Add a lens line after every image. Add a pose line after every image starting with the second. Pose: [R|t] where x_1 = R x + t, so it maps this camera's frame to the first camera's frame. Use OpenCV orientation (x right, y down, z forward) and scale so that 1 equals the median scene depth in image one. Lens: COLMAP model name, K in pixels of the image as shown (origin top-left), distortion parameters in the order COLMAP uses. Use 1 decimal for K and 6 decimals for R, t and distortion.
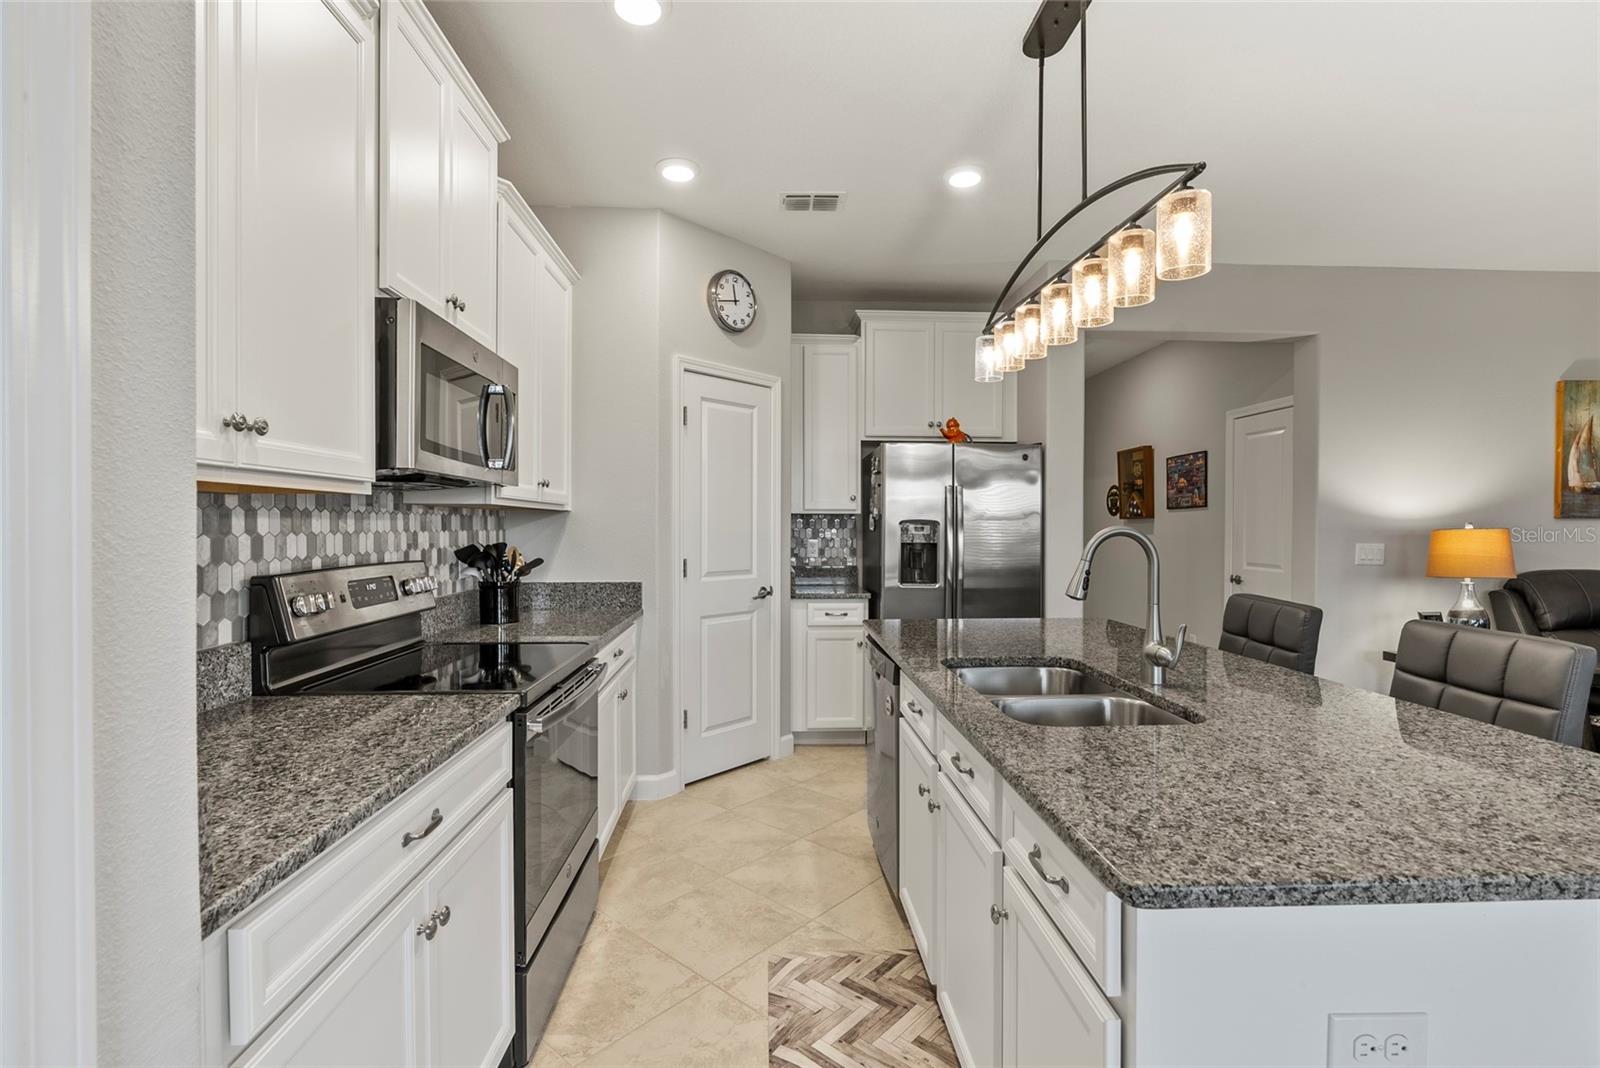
lens RADIAL K [[729.5, 0, 802.1], [0, 729.5, 533.8], [0, 0, 1]] dist [-0.004400, 0.001260]
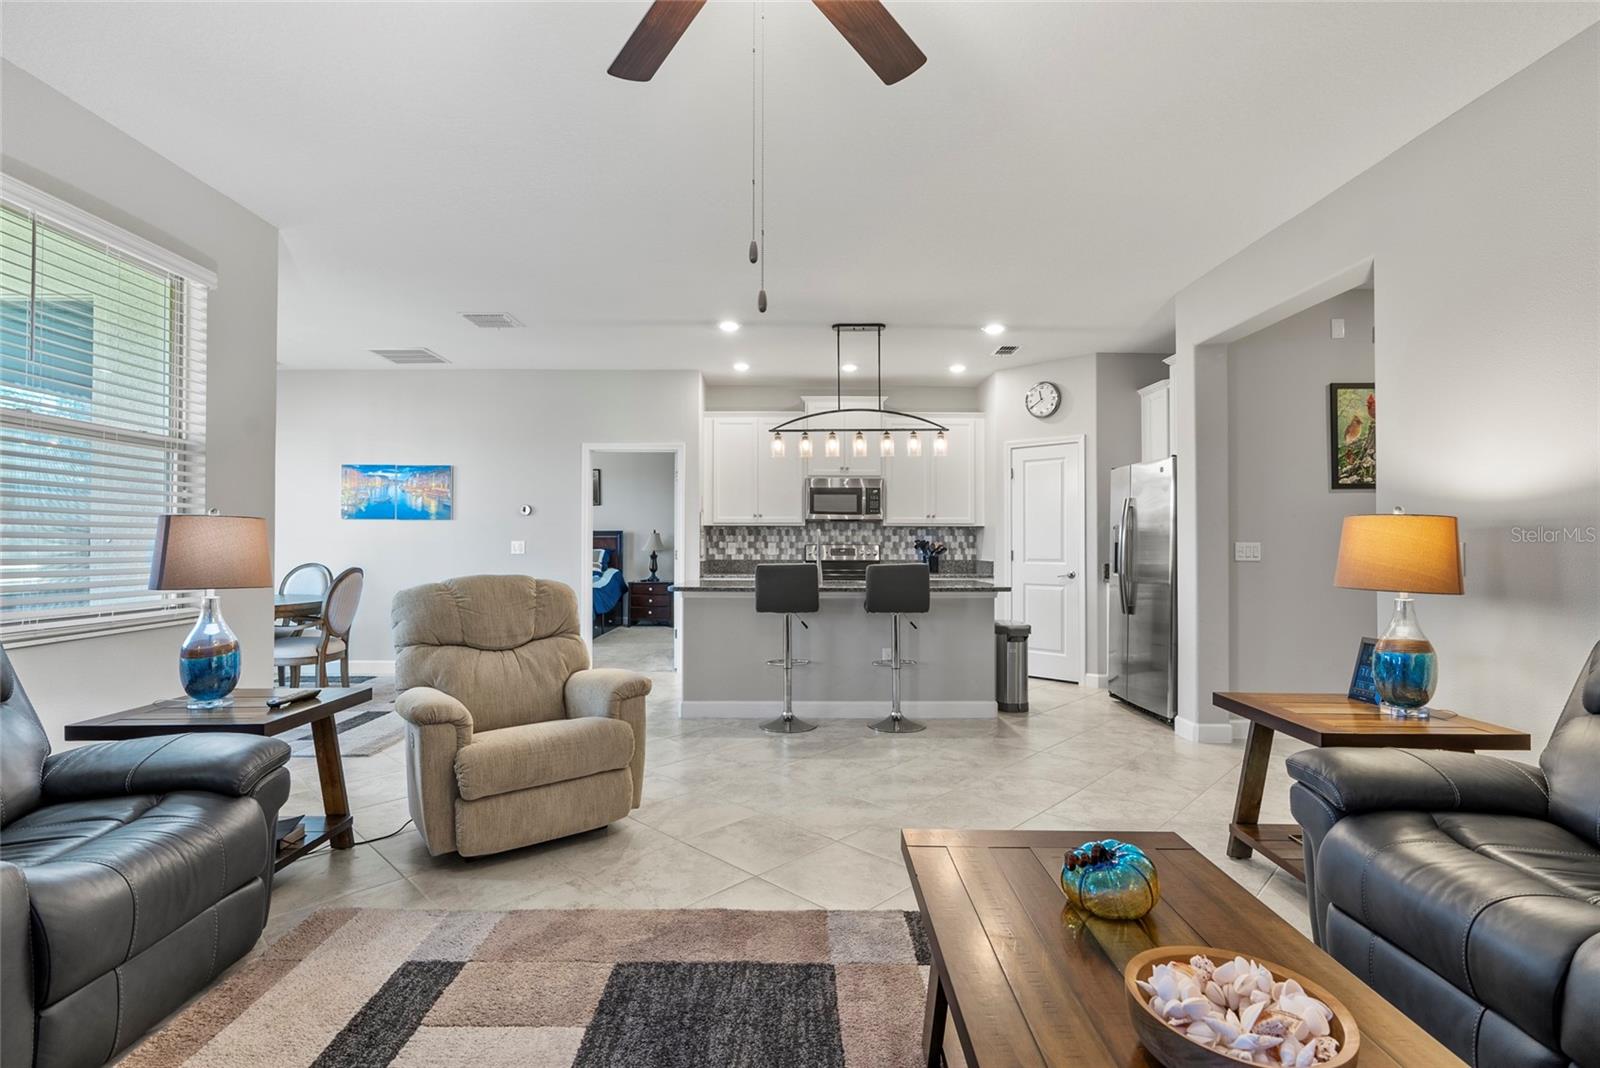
lens RADIAL K [[729.5, 0, 800.8], [0, 729.5, 536.7], [0, 0, 1]] dist [-0.004400, 0.001260]
pose [[-0.036202, -0.011864, -0.999274, 1.593271], [-0.011783, 0.999865, -0.011444, 0.025517], [0.999275, 0.011360, -0.036337, 0.494415]]
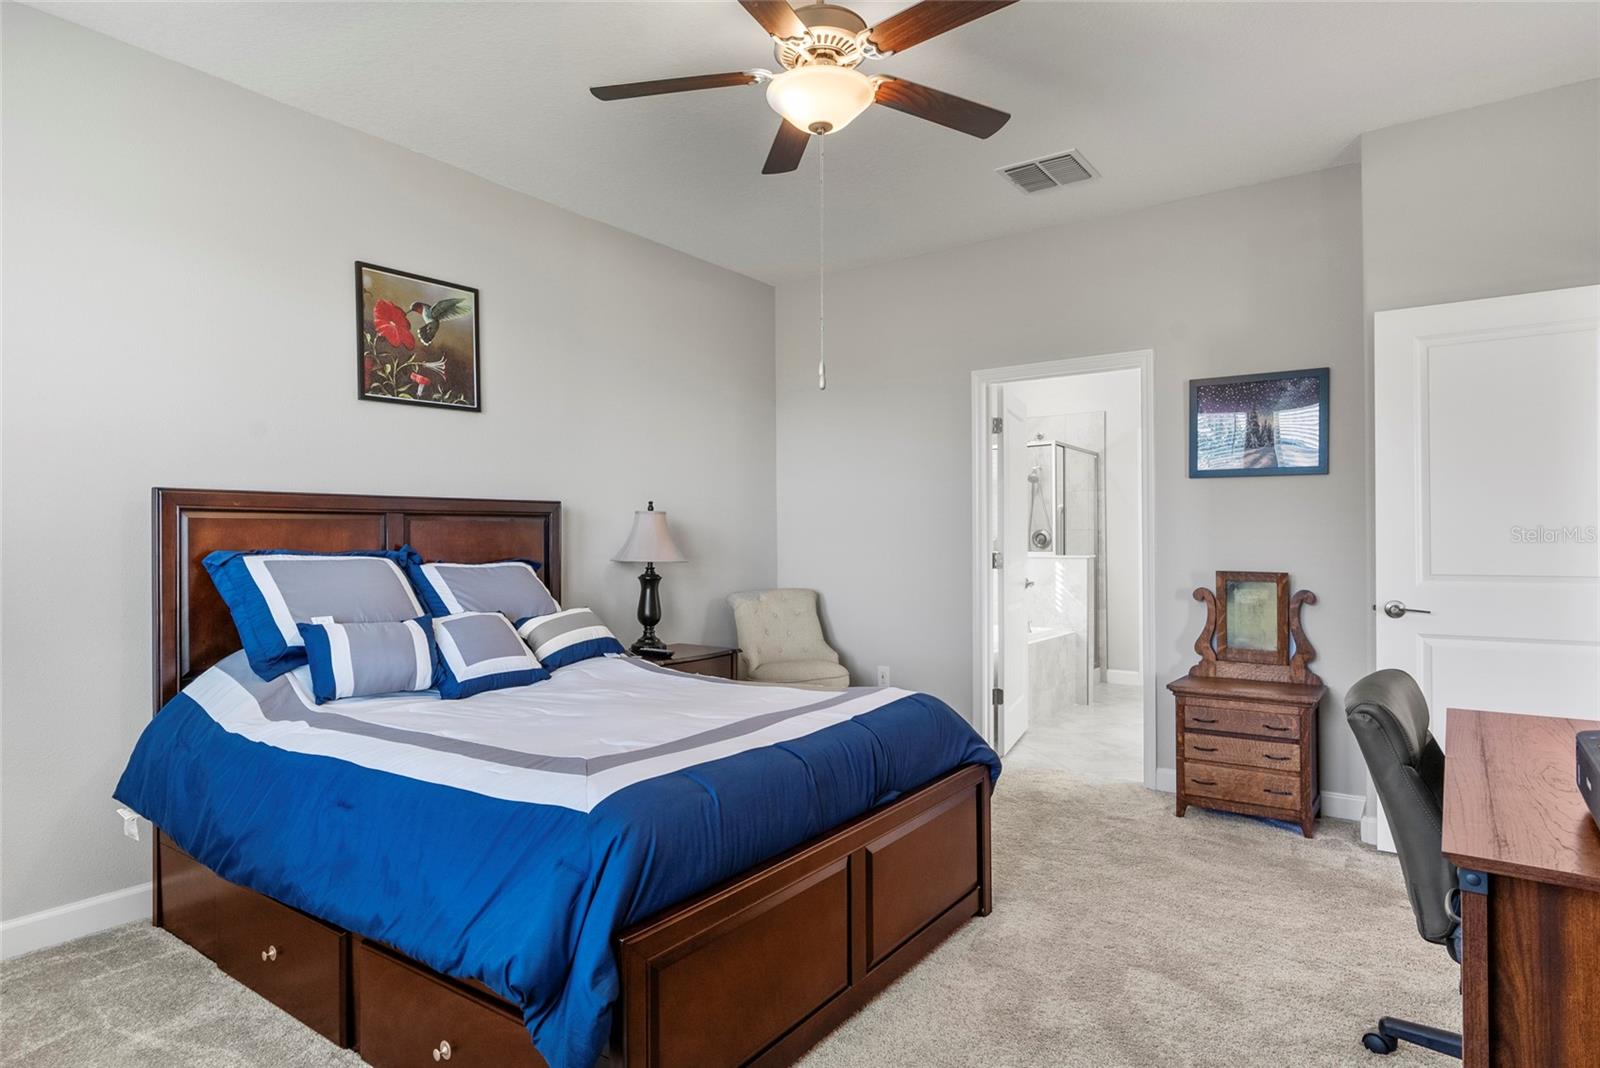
lens RADIAL K [[906.3, 0, 801.5], [0, 906.3, 535.9], [0, 0, 1]] dist [-0.003539, -0.000240]
pose [[0.783343, -0.002848, -0.621583, -0.279238], [-0.003309, 0.999956, -0.008752, 0.029409], [0.621581, 0.008912, 0.783300, -0.970375]]
